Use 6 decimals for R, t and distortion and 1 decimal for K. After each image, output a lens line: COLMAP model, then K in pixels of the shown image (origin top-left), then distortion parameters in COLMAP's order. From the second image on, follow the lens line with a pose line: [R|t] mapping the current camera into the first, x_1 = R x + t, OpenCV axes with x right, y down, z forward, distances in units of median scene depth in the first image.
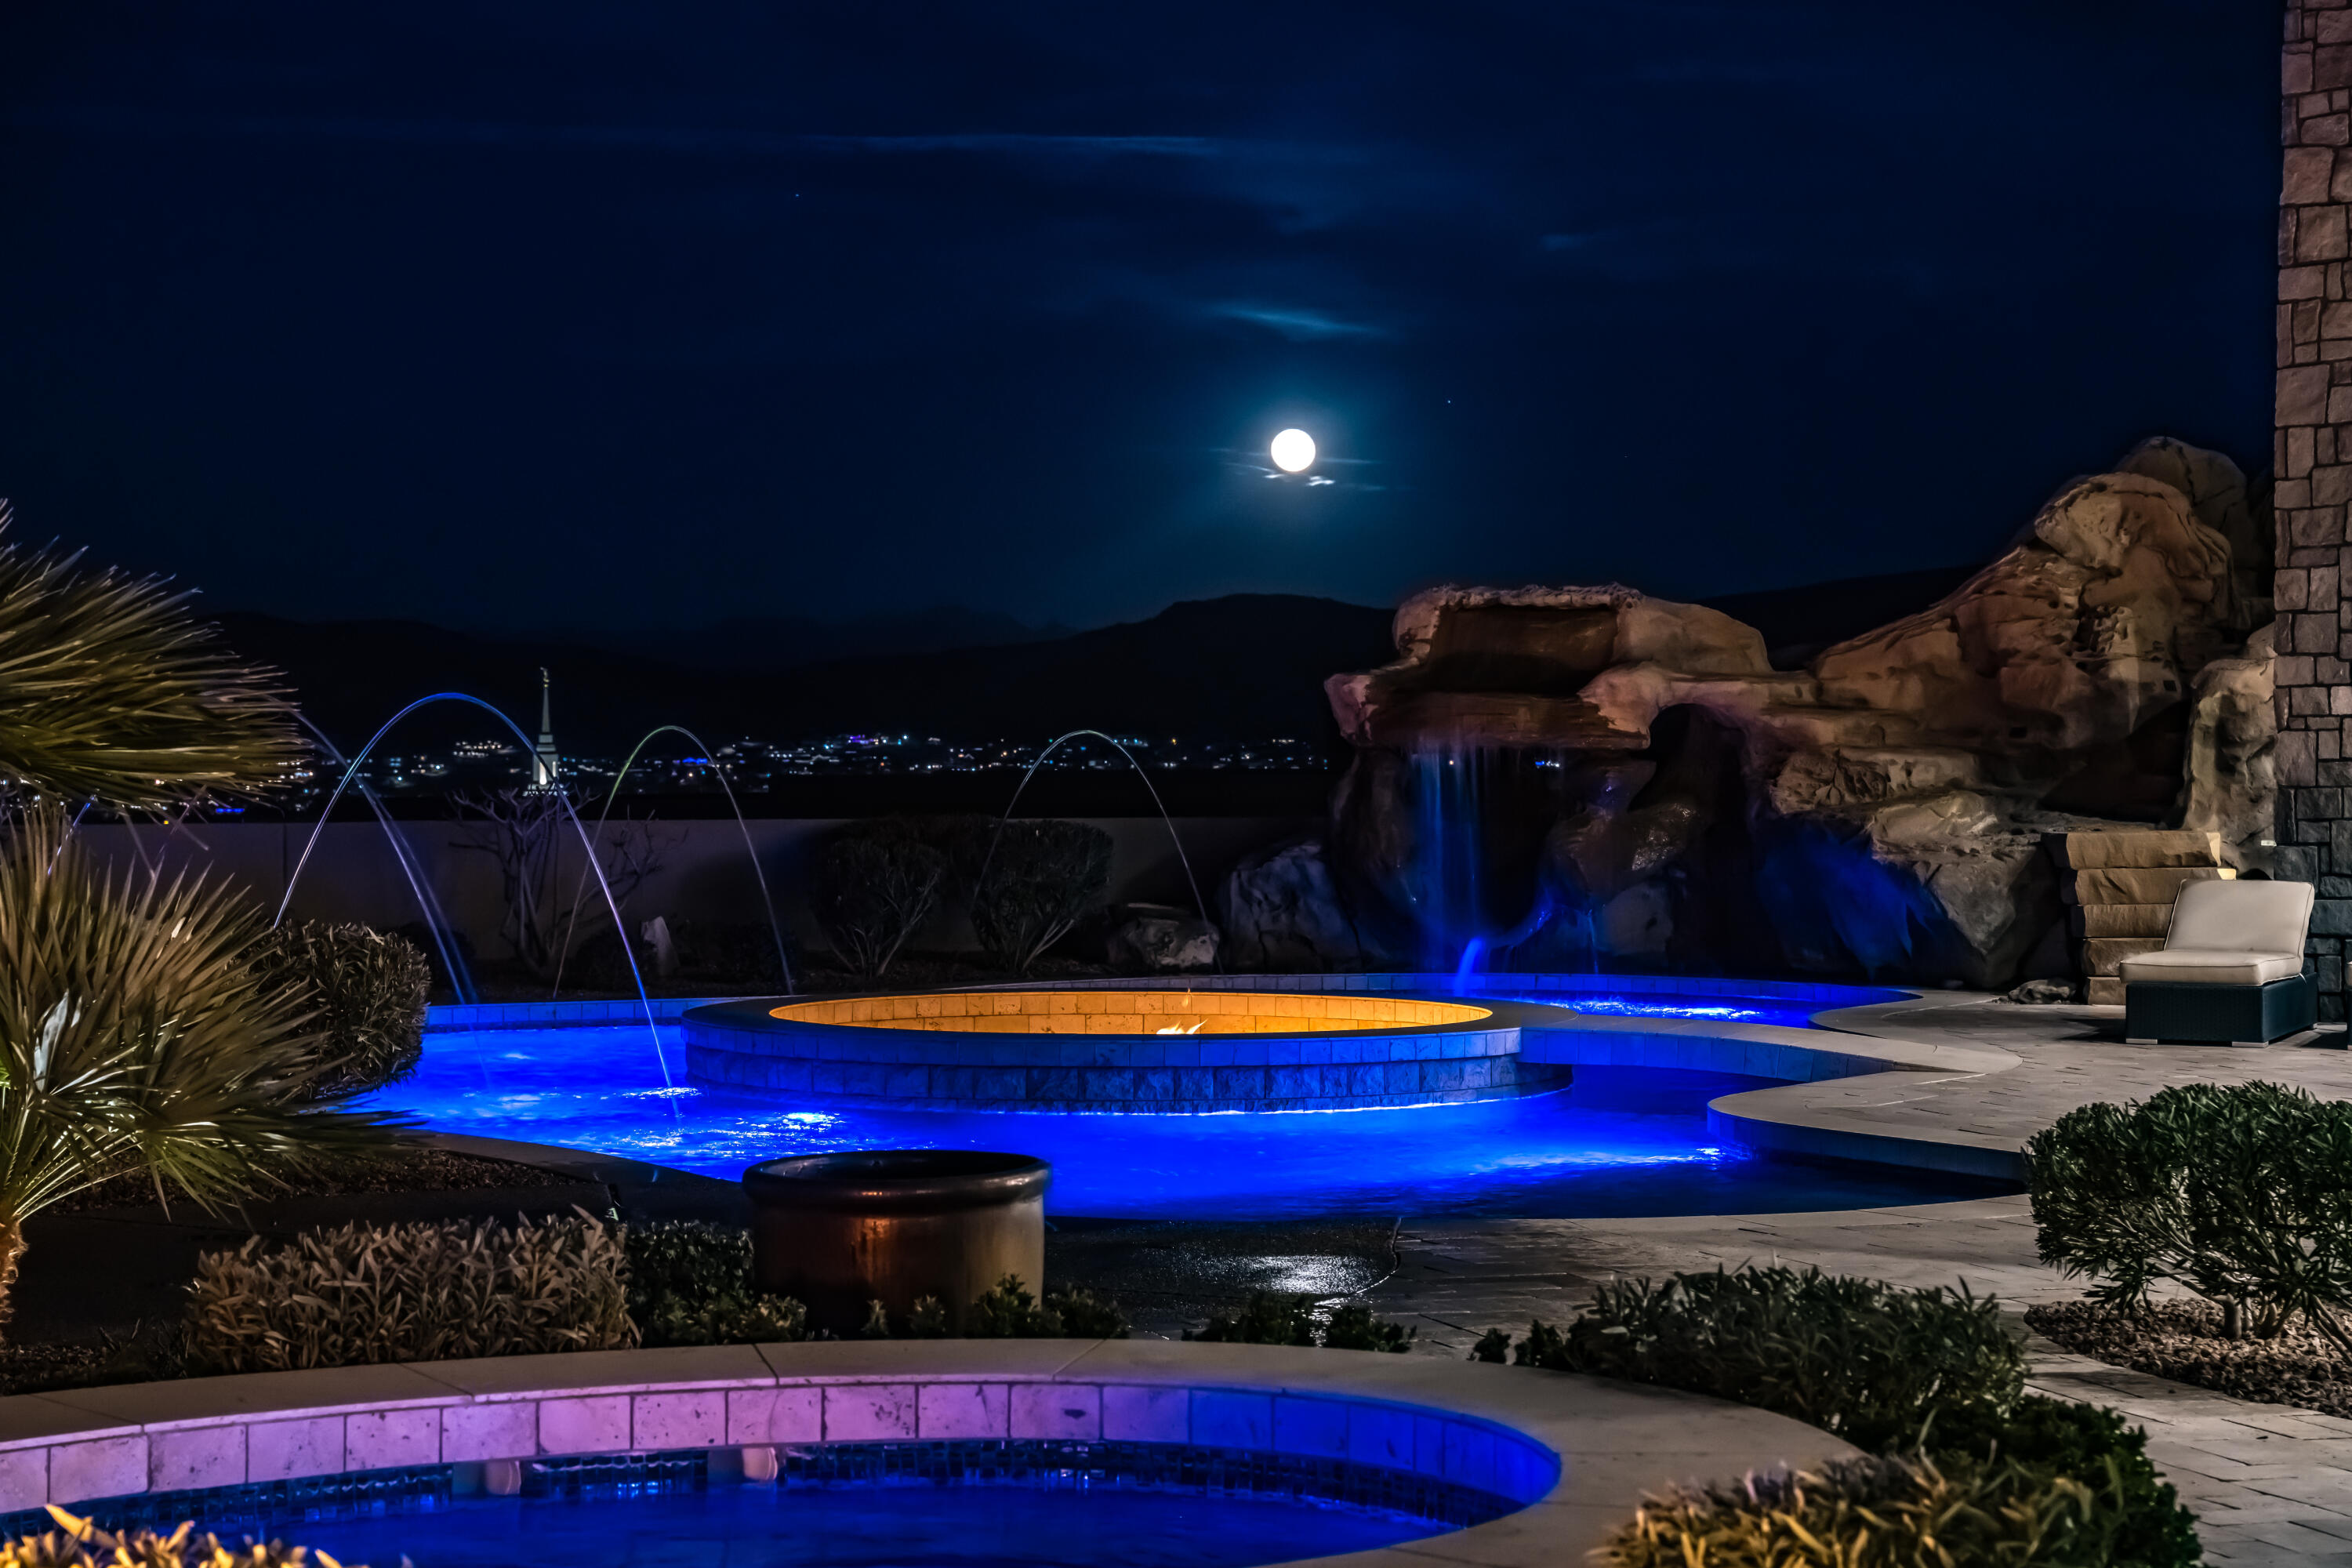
lens RADIAL K [[4733.4, 0, 1176.7], [0, 4733.4, 784.3], [0, 0, 1]] dist [0.349870, 0.000000]
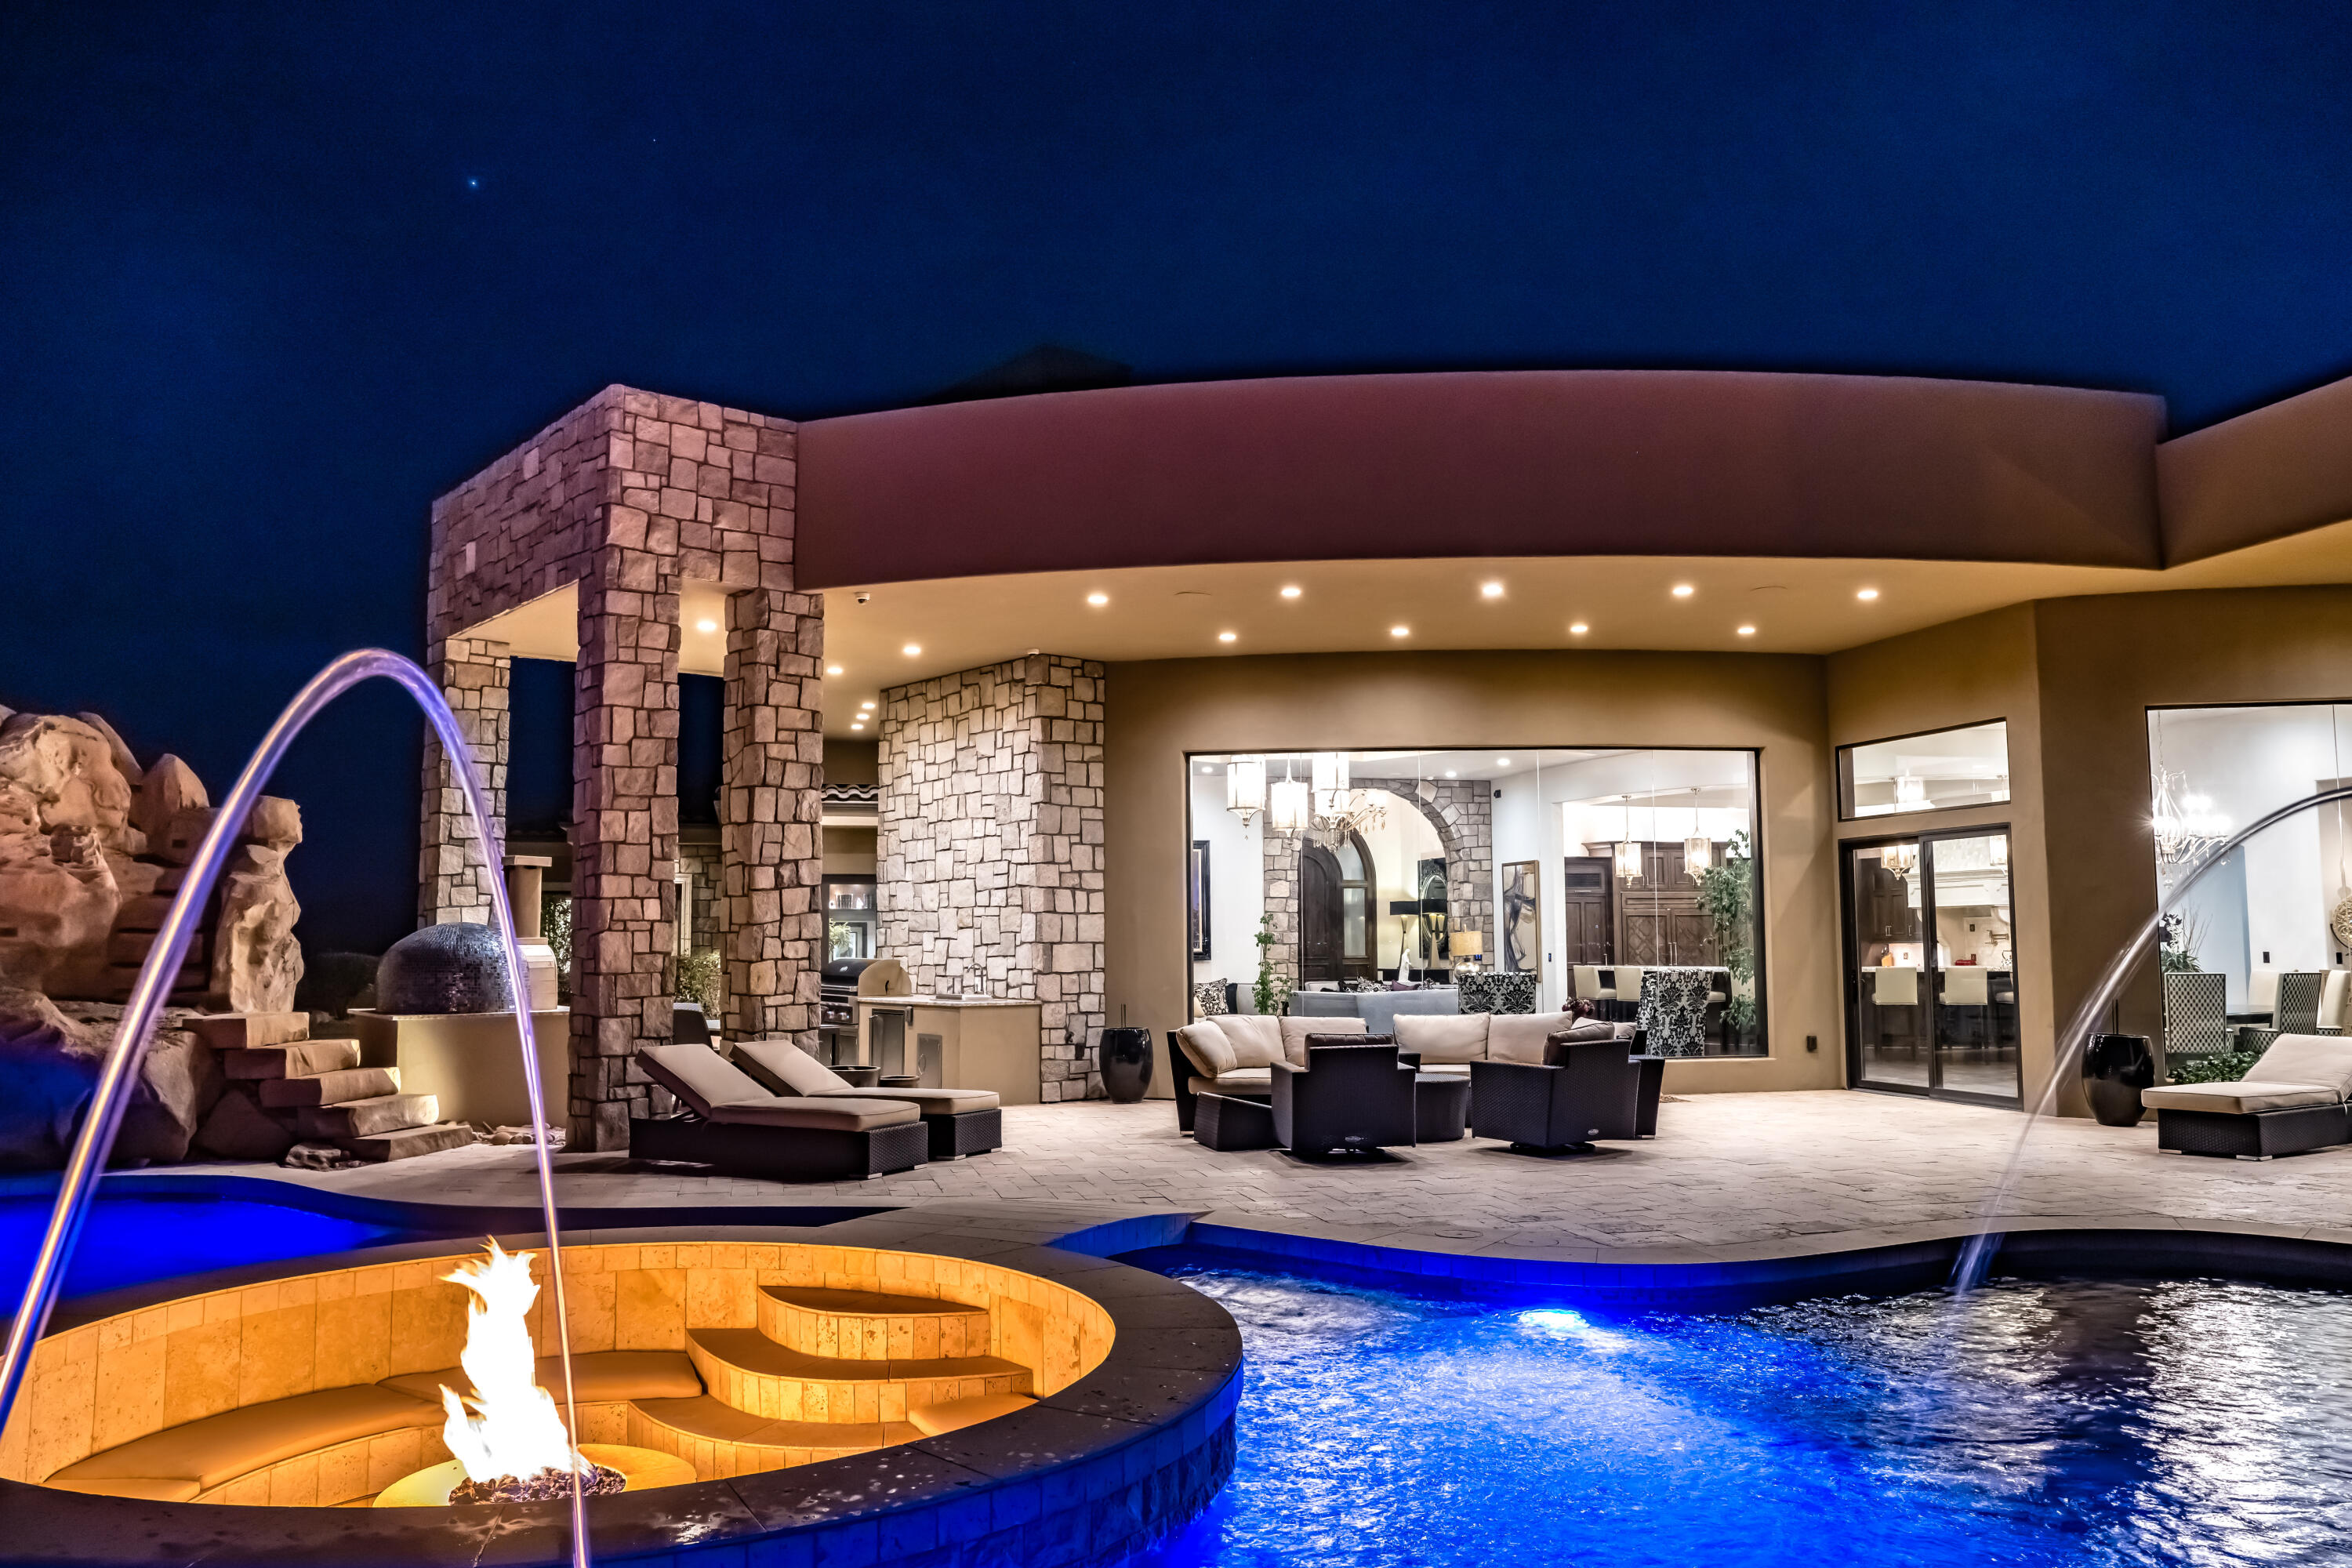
lens RADIAL K [[1701.7, 0, 1176.5], [0, 1701.7, 776.1], [0, 0, 1]] dist [-0.011092, -0.001828]
pose [[0.133137, 0.092206, 0.986799, -0.216511], [0.011647, 0.995449, -0.094586, -0.007581], [-0.991029, 0.024086, 0.131457, 0.782266]]
